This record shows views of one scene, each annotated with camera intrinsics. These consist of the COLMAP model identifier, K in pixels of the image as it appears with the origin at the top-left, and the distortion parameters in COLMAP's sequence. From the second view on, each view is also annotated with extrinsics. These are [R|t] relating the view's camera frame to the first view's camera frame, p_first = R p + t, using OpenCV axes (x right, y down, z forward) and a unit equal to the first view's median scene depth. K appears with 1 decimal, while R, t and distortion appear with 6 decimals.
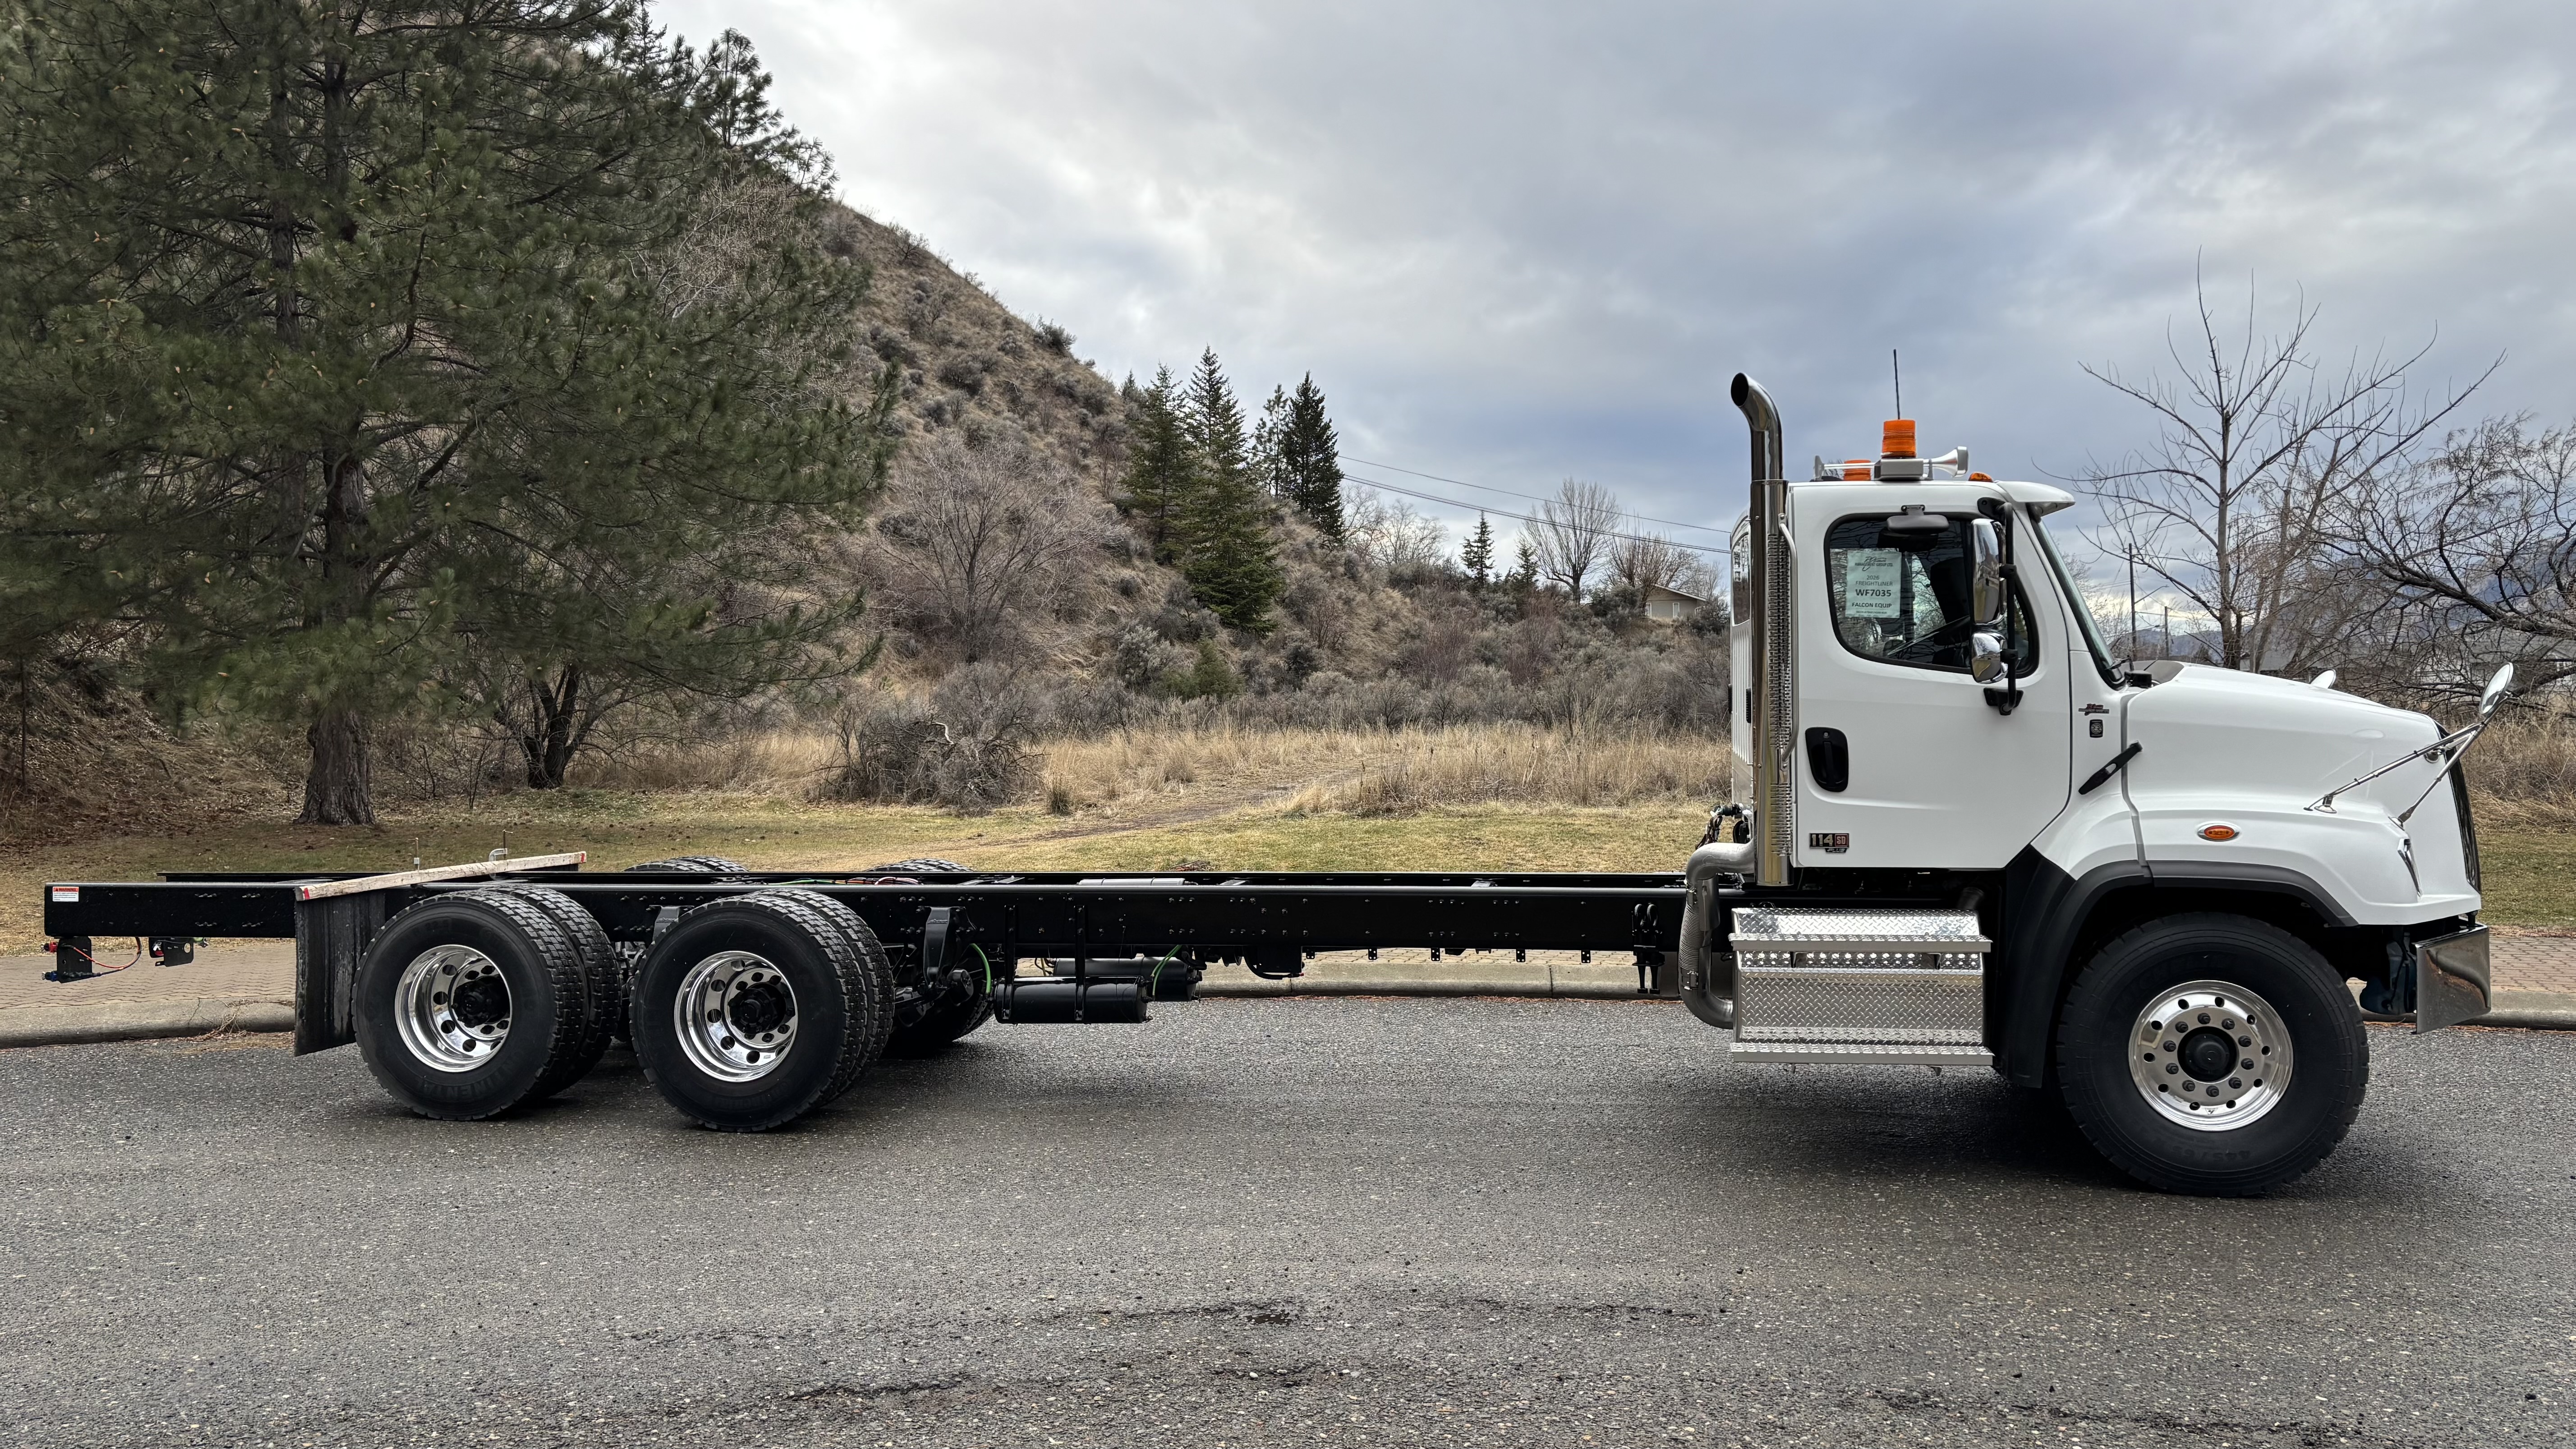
lens RADIAL K [[1907.2, 0, 1288.0], [0, 1907.2, 724.5], [0, 0, 1]] dist [0.138429, -0.207105]
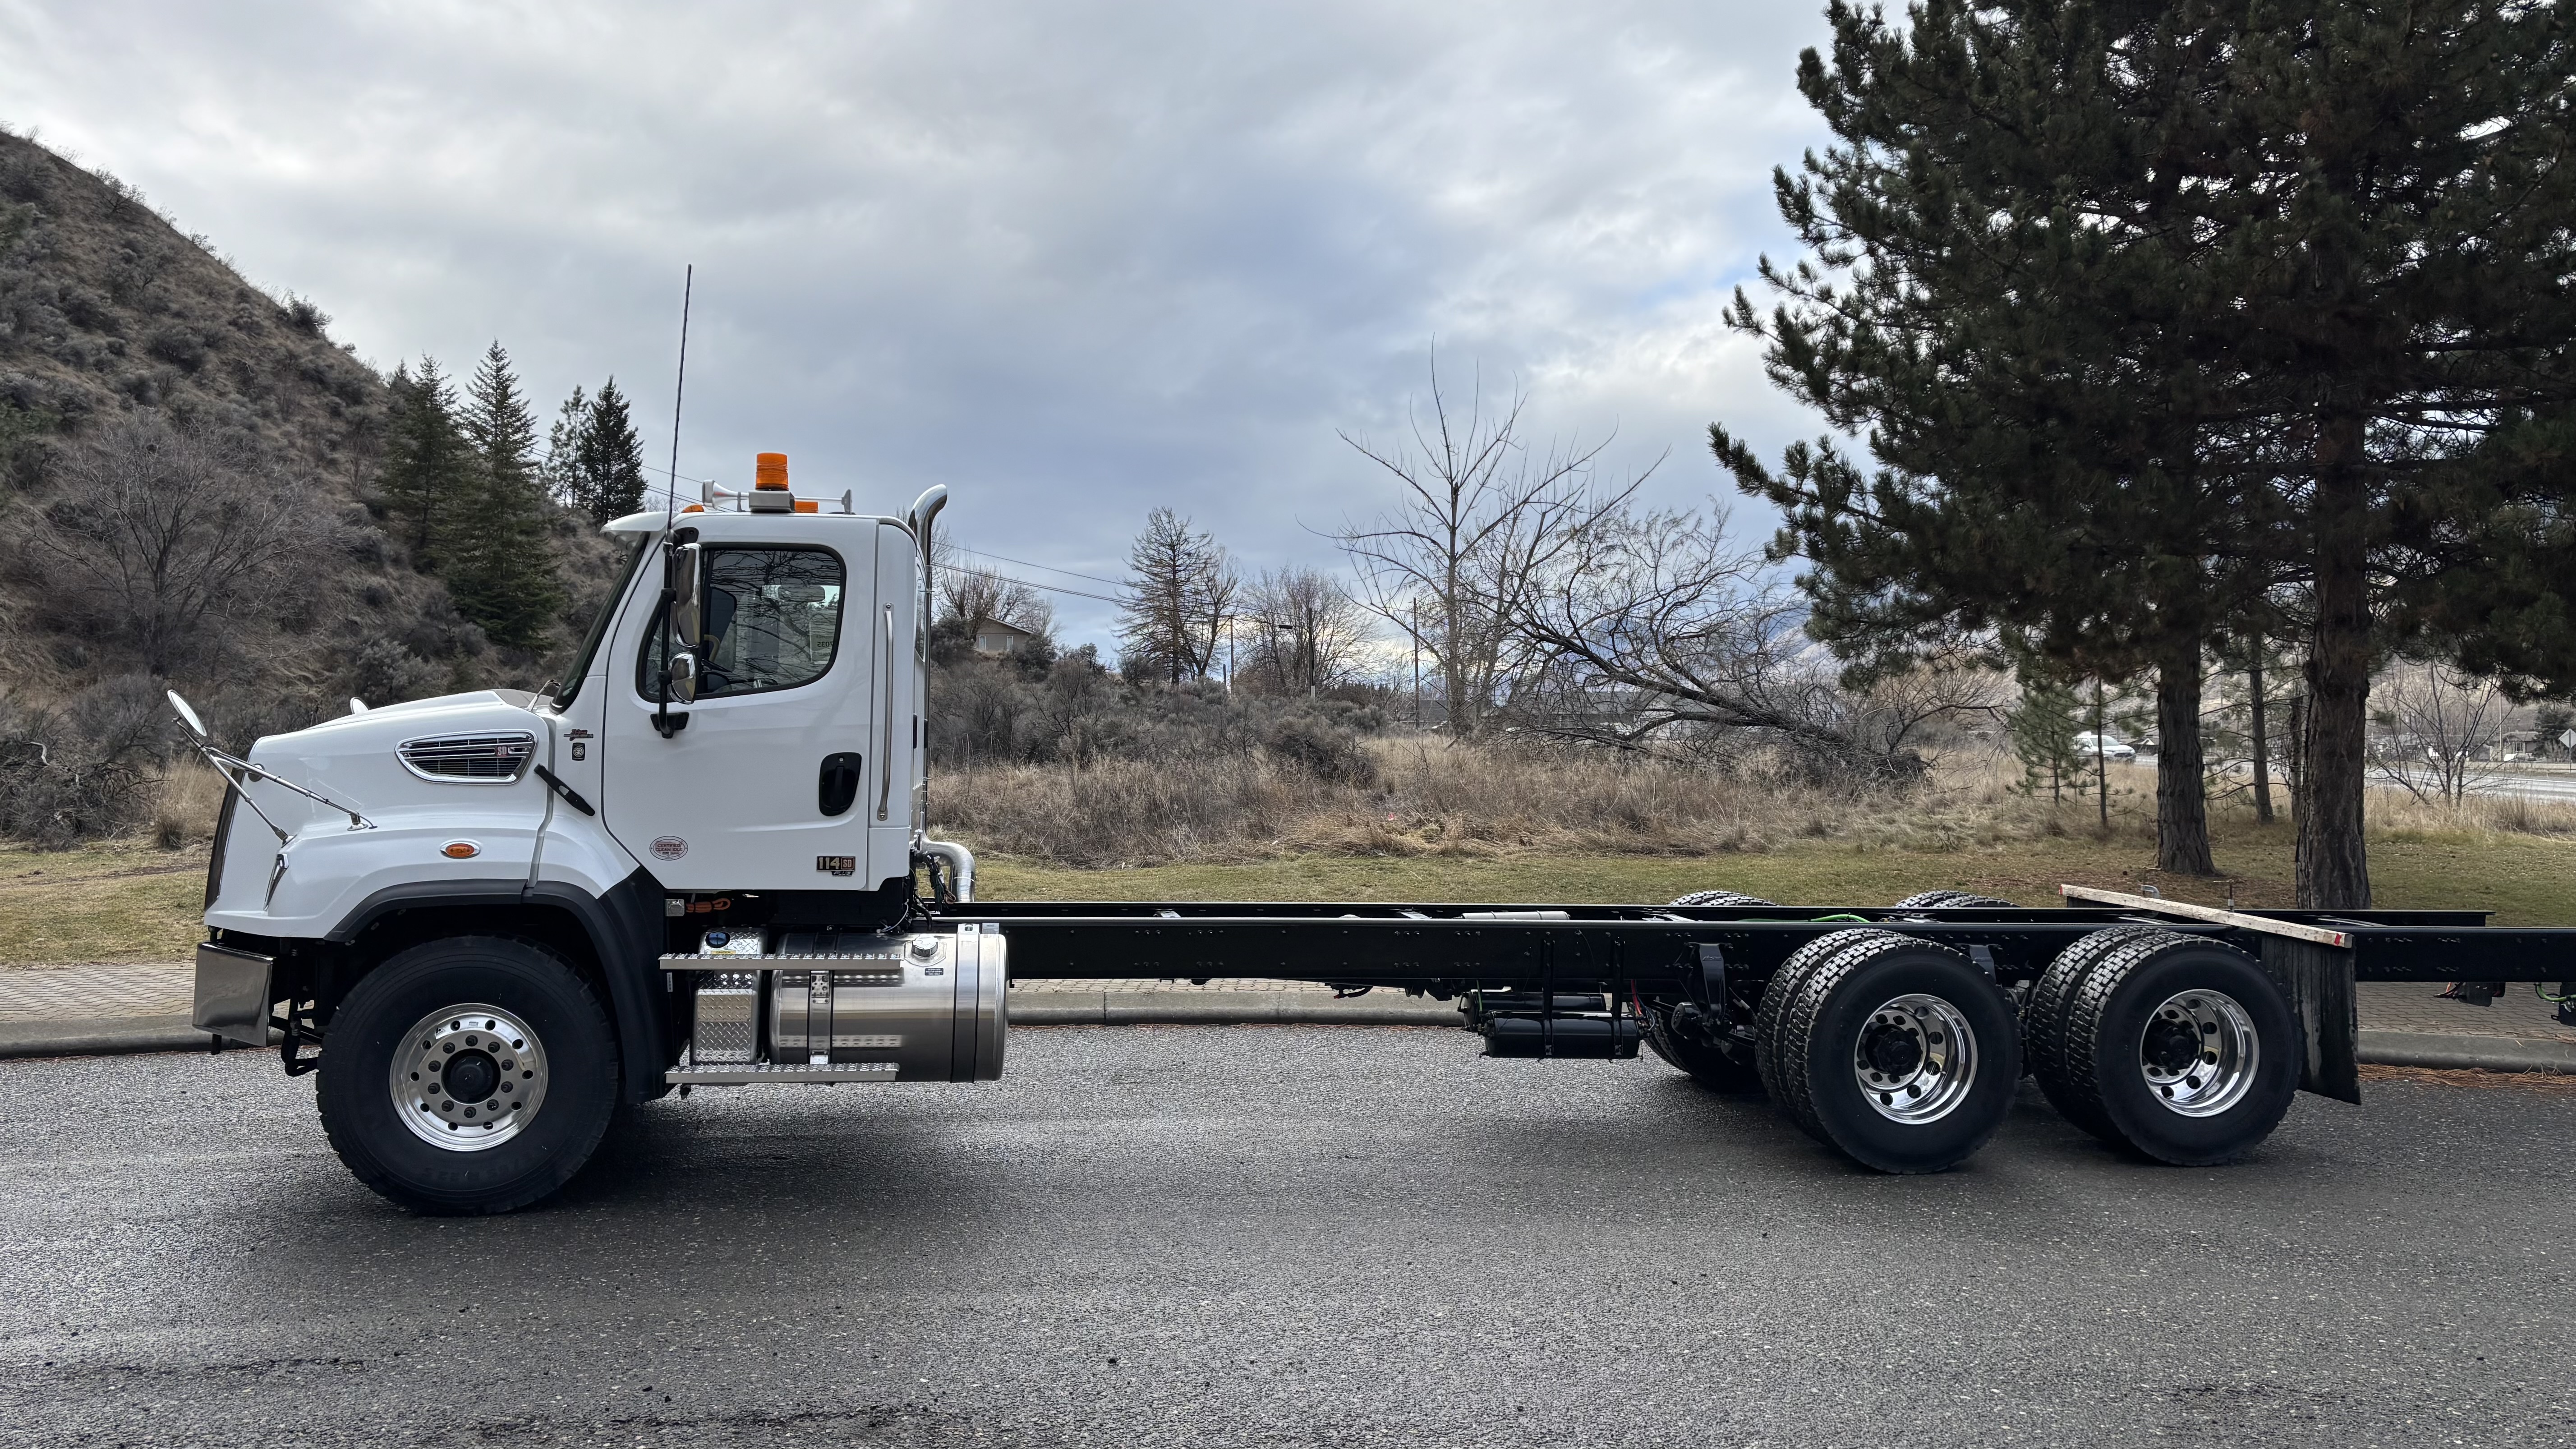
lens RADIAL K [[1921.0, 0, 1313.1], [0, 1921.0, 723.7], [0, 0, 1]] dist [0.023619, -0.008002]
pose [[0.942642, 0.018955, 0.333267, 0.028613], [-0.013477, 0.999734, -0.018740, -0.000413], [-0.333533, 0.013174, 0.942646, -0.007664]]
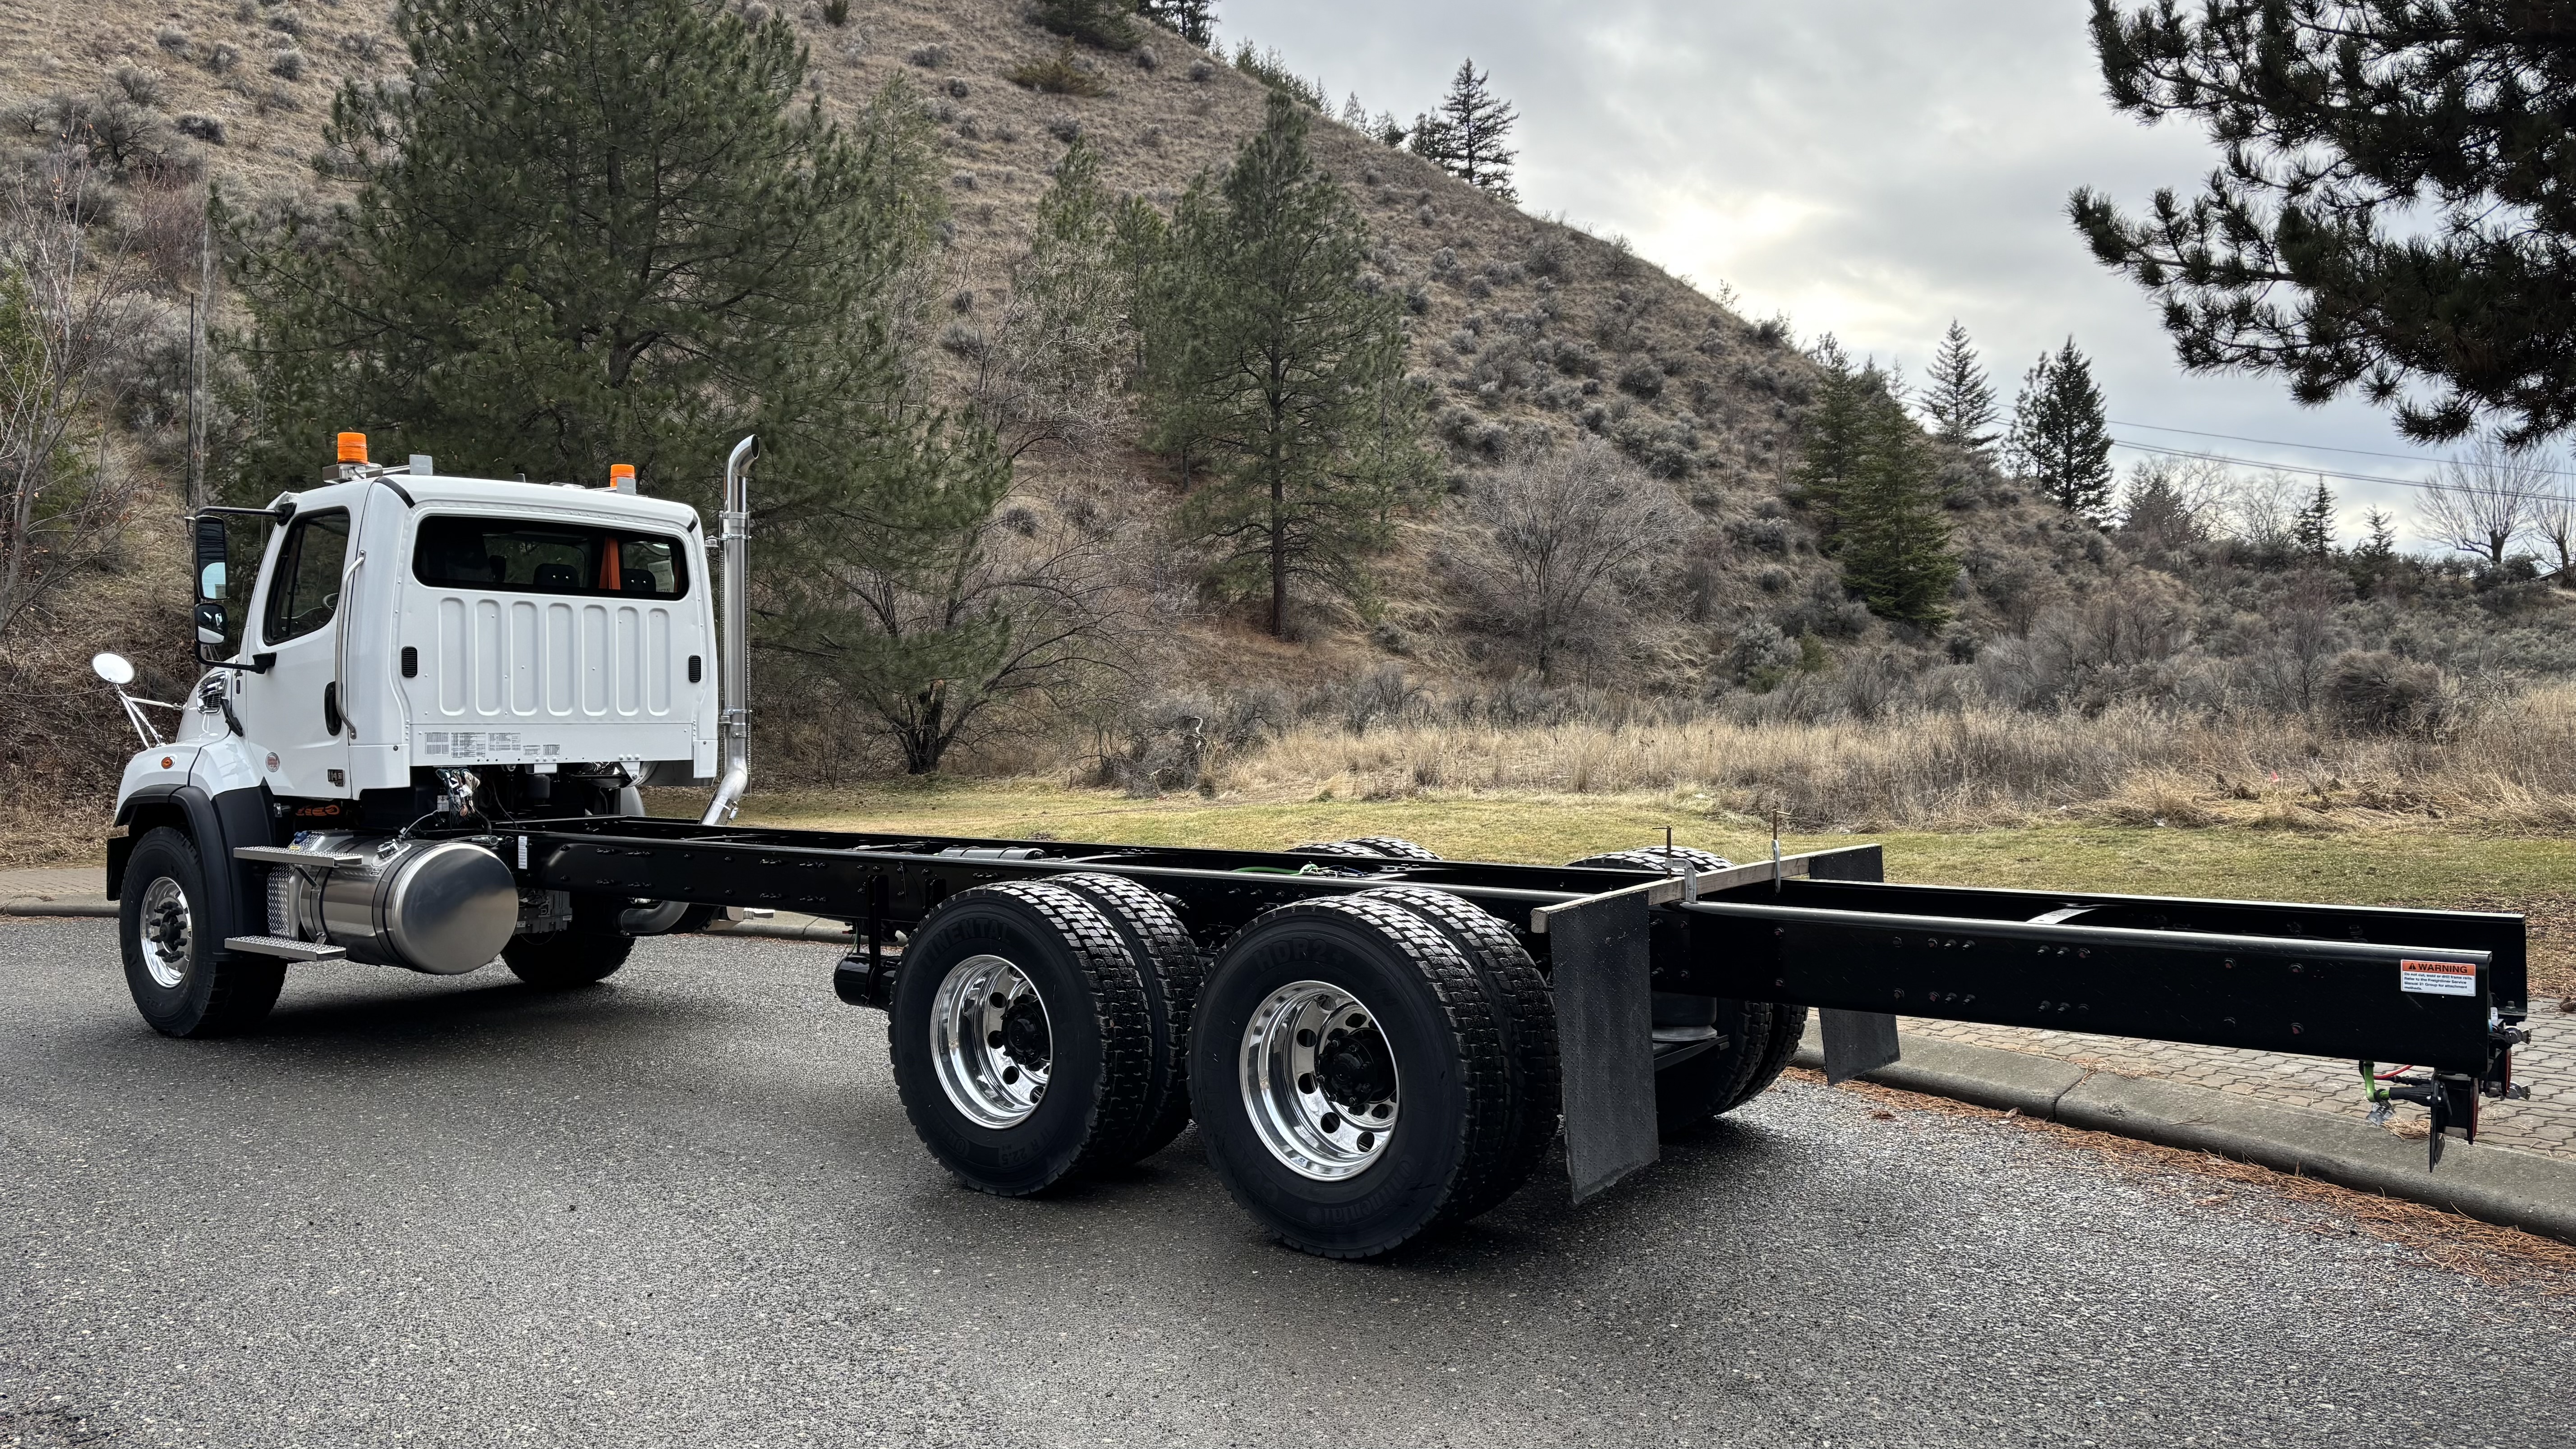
lens RADIAL K [[1904.8, 0, 1291.7], [0, 1904.8, 797.1], [0, 0, 1]] dist [0.034836, -0.010542]
pose [[0.871373, 0.015022, -0.490391, 0.167860], [0.002199, 0.999402, 0.034522, 0.003140], [0.490616, -0.031160, 0.870819, 0.025215]]
